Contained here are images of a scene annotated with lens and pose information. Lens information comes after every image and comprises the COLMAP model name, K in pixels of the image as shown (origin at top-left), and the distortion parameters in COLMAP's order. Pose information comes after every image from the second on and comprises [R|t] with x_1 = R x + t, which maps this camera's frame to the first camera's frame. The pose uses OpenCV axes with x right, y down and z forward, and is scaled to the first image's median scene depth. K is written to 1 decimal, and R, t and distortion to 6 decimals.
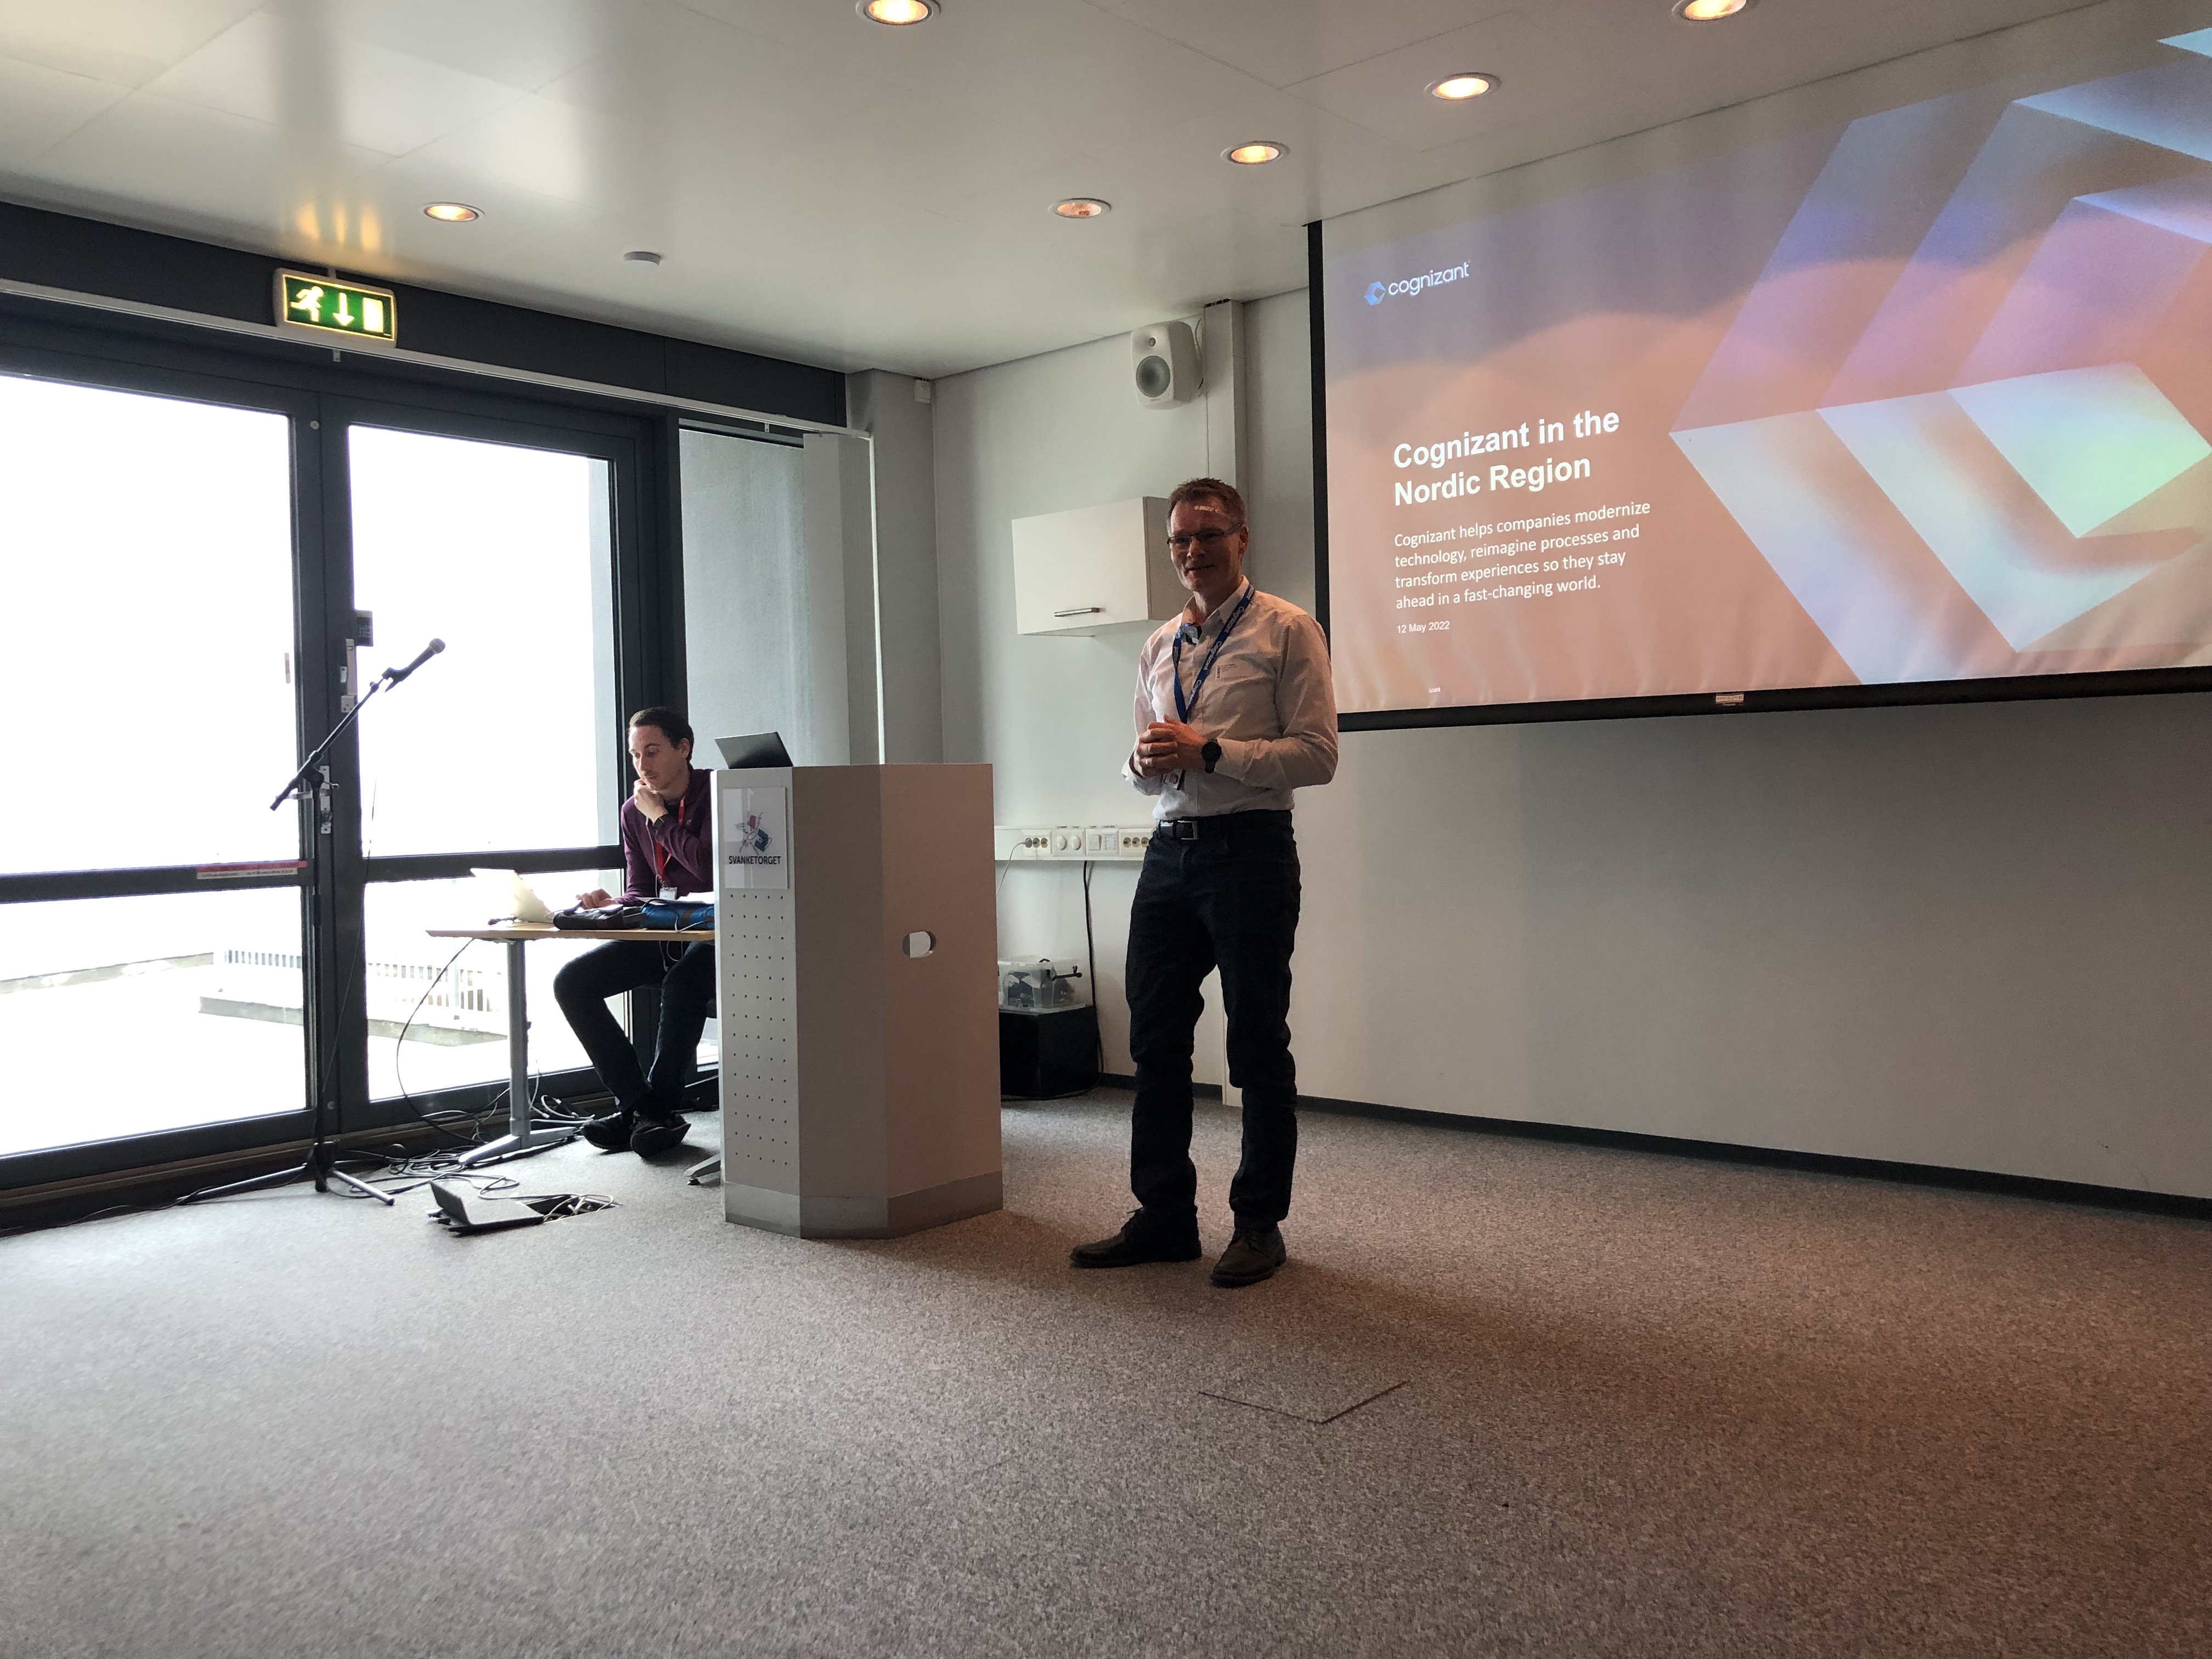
lens RADIAL K [[1809.4, 0, 1111.2], [0, 1809.4, 793.8], [0, 0, 1]] dist [-0.004101, 0.032548]
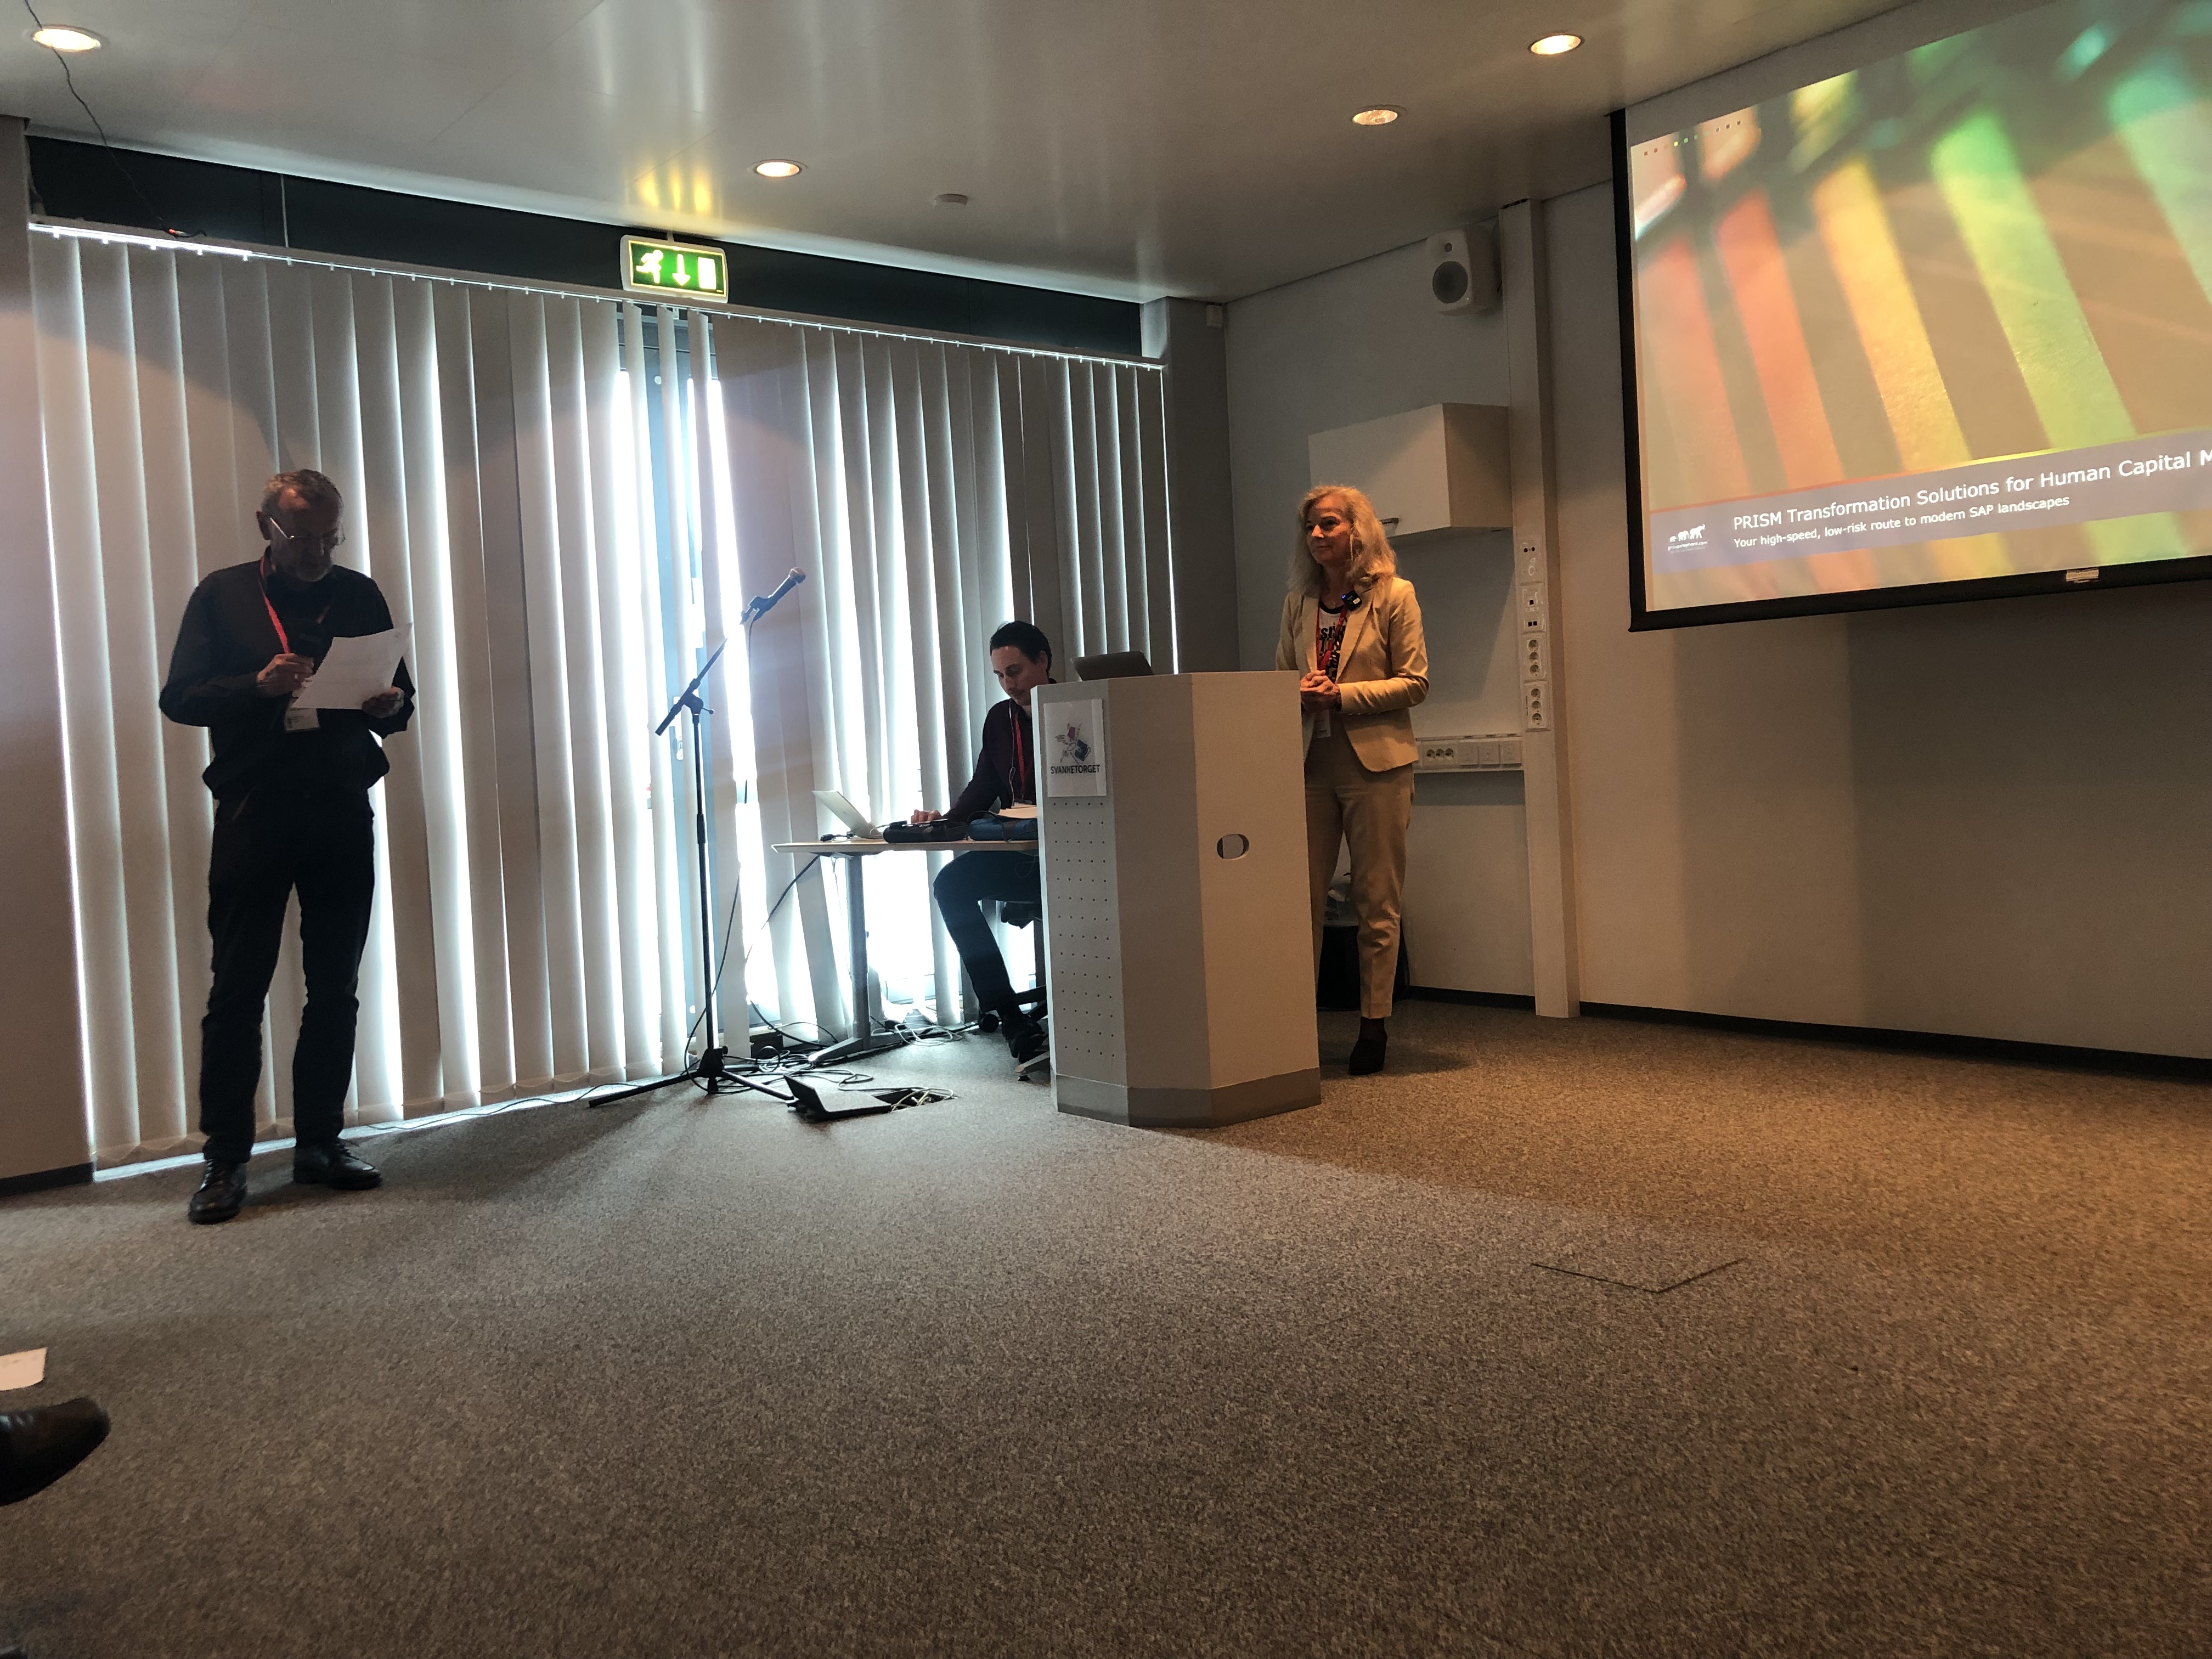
lens RADIAL K [[1808.0, 0, 1088.2], [0, 1808.0, 785.2], [0, 0, 1]] dist [0.005128, 0.020804]
pose [[0.985451, -0.020889, -0.168672, -0.018941], [0.025499, 0.999357, 0.025212, 0.026646], [0.168037, -0.029146, 0.985350, -0.039159]]
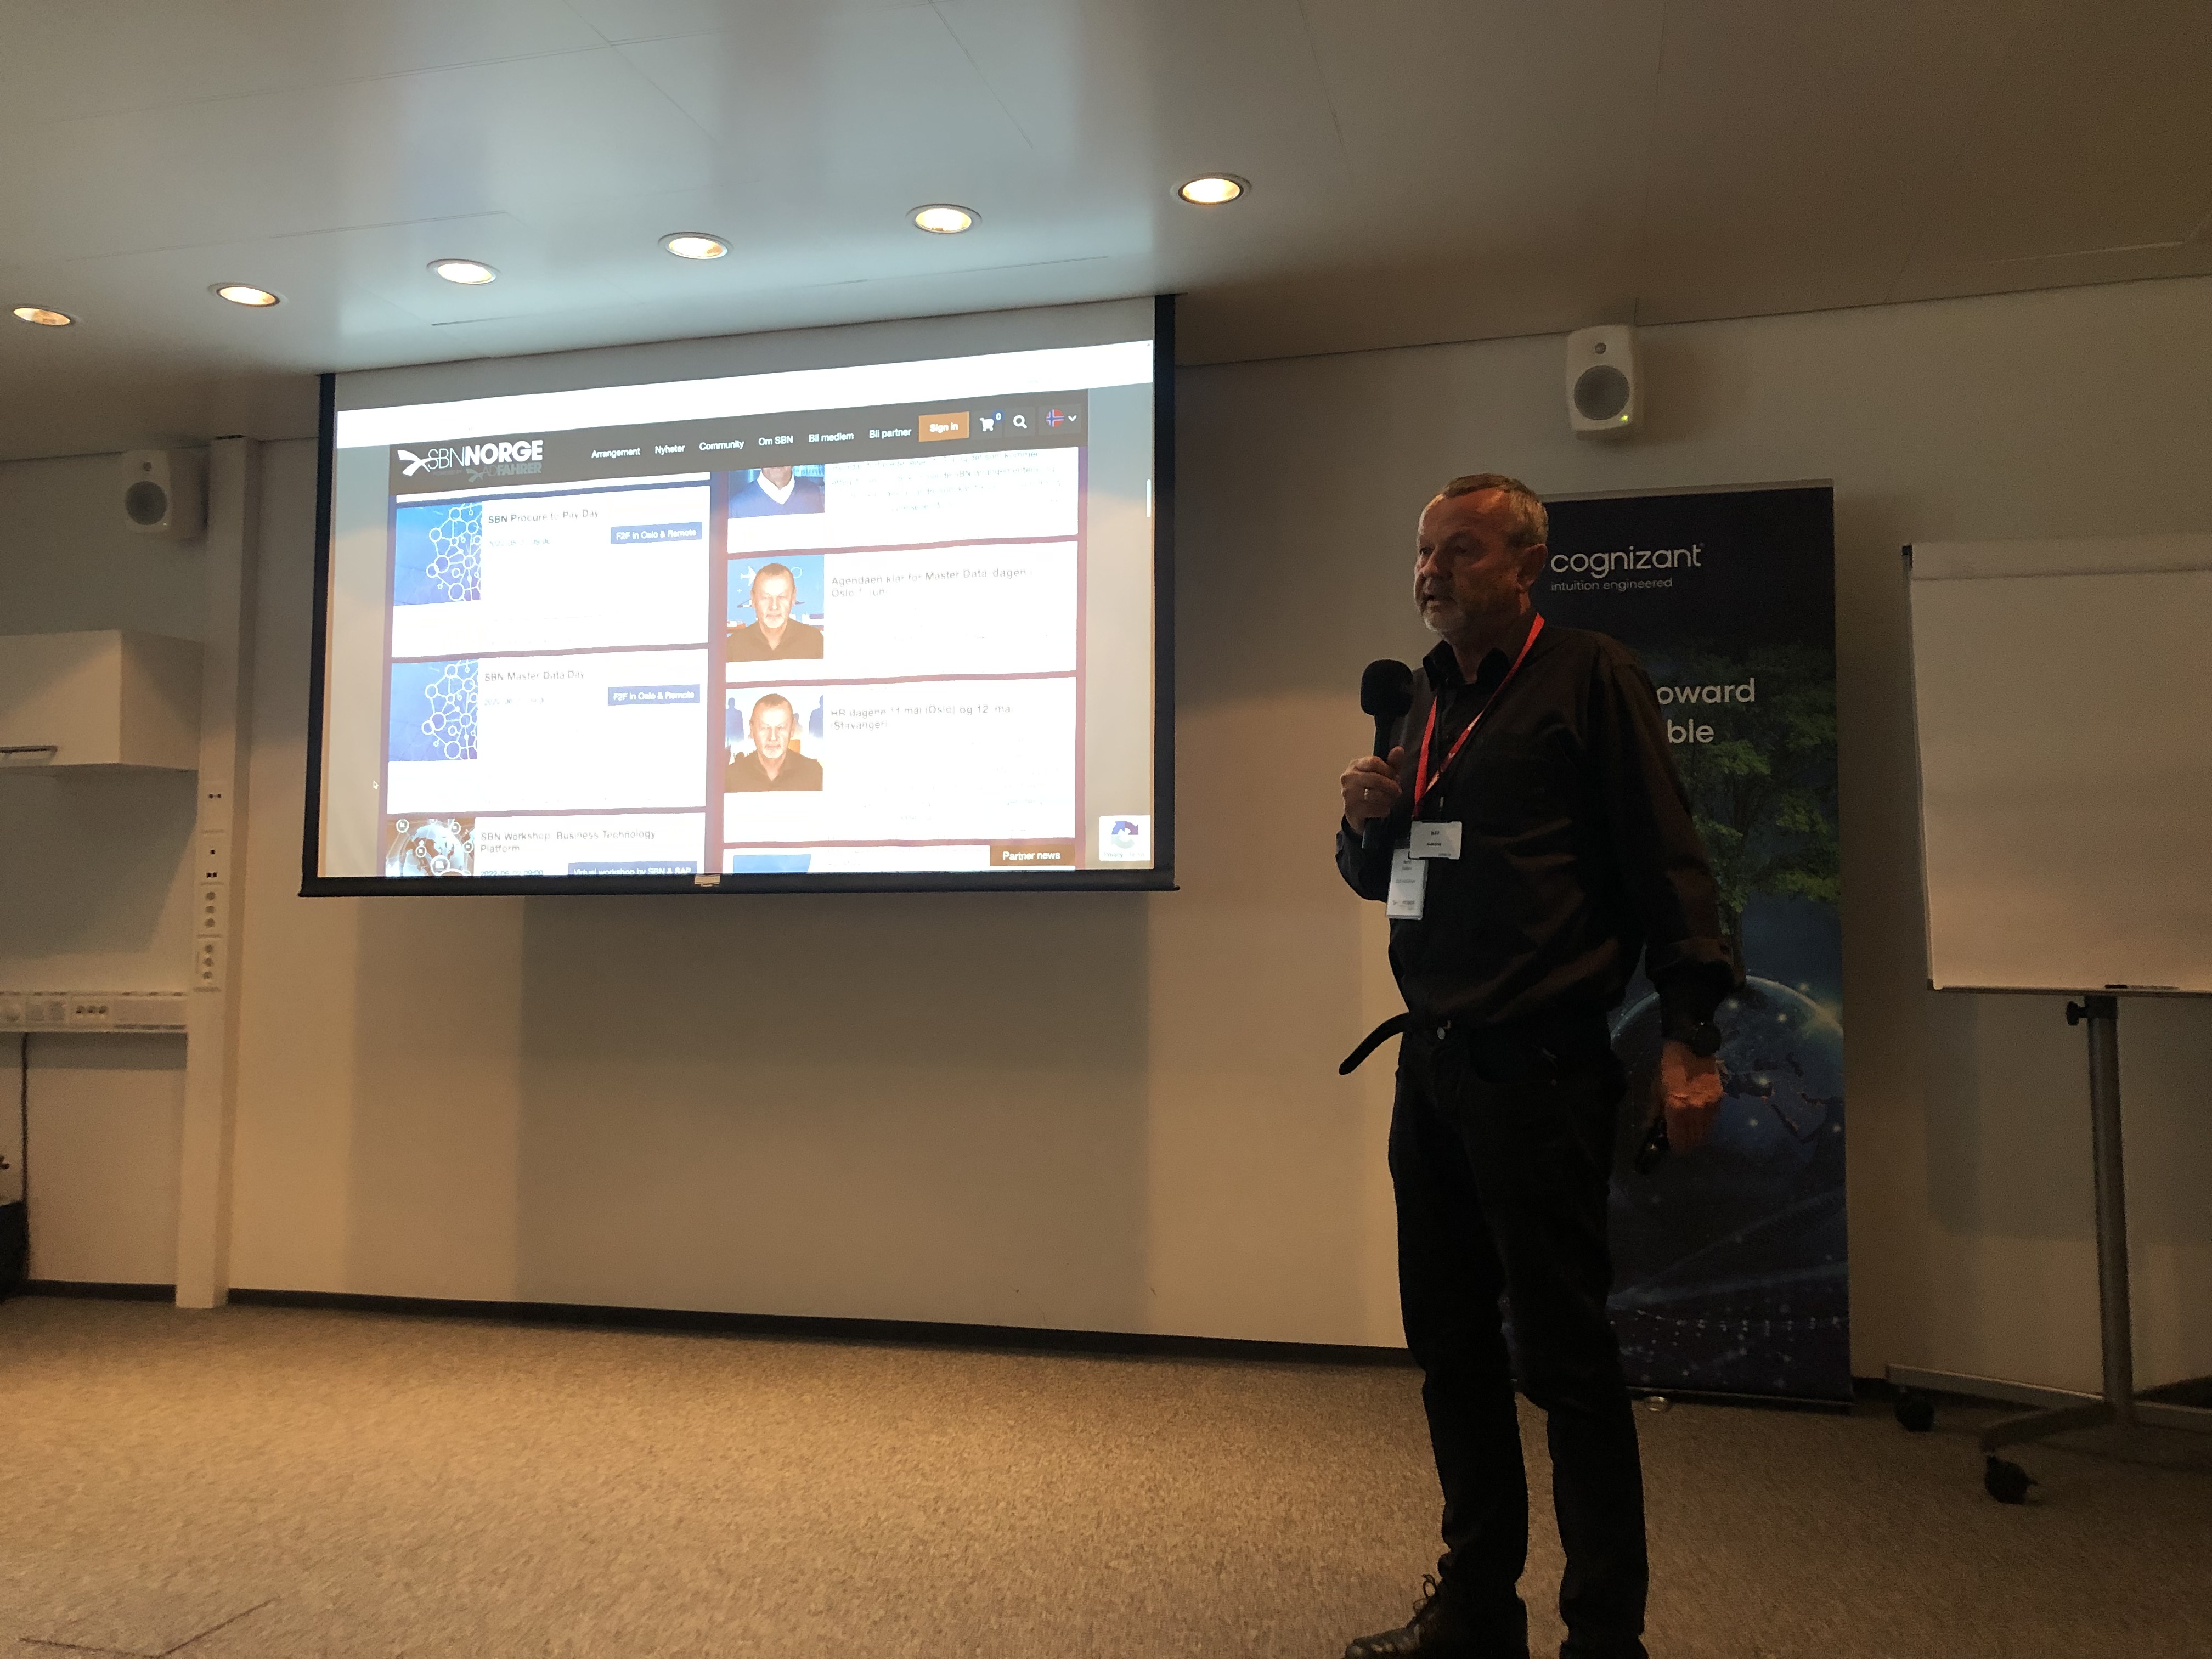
lens RADIAL K [[1810.8, 0, 1105.0], [0, 1810.8, 789.8], [0, 0, 1]] dist [-0.003266, 0.013810]
pose [[0.888672, 0.062959, 0.454200, 0.087106], [-0.019769, 0.994869, -0.099224, -0.006366], [-0.458117, 0.079199, 0.885357, -0.057643]]
